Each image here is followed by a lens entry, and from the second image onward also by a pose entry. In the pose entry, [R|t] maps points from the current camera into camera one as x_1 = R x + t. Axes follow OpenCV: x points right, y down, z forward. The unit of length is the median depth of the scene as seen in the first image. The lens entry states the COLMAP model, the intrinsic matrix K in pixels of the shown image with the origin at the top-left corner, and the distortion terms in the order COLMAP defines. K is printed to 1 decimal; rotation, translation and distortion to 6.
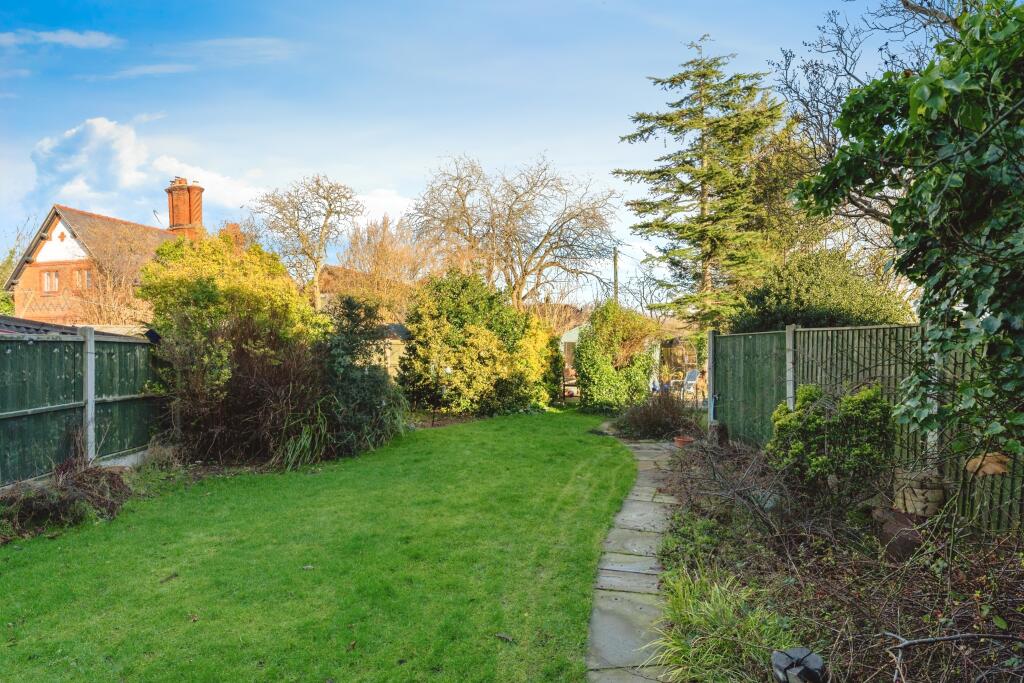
lens RADIAL K [[507.7, 0, 512.8], [0, 507.7, 348.2], [0, 0, 1]] dist [-0.004748, -0.000879]
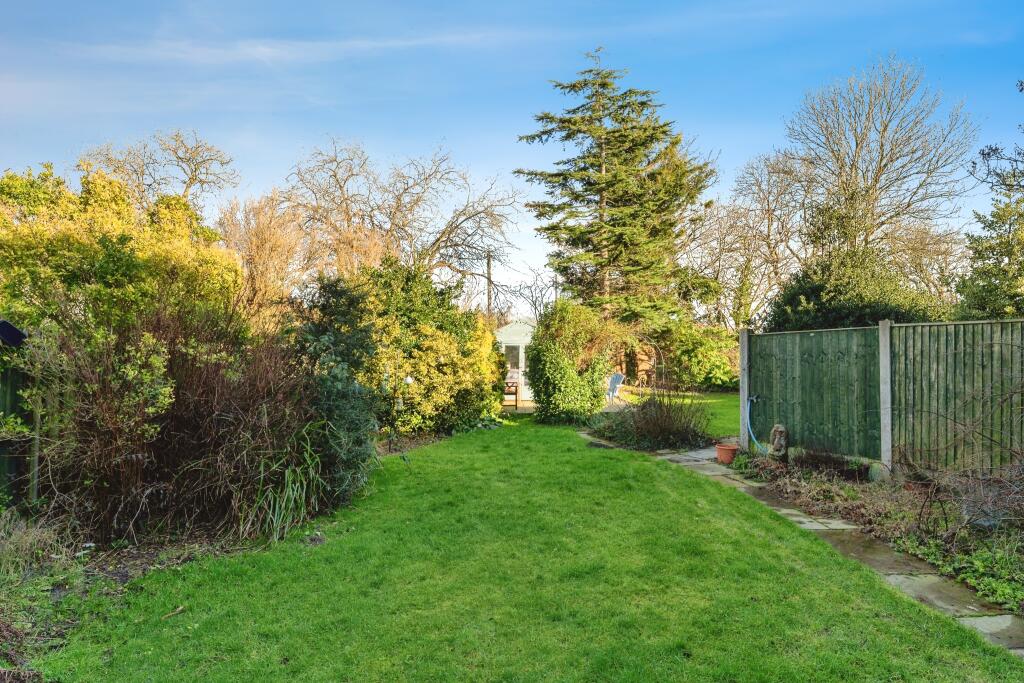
lens RADIAL K [[507.7, 0, 511.4], [0, 507.7, 344.5], [0, 0, 1]] dist [-0.004748, -0.000879]
pose [[0.945166, -0.005923, 0.326538, -0.215952], [0.013298, 0.999704, -0.020358, 0.004877], [-0.326321, 0.023584, 0.944965, 0.169786]]
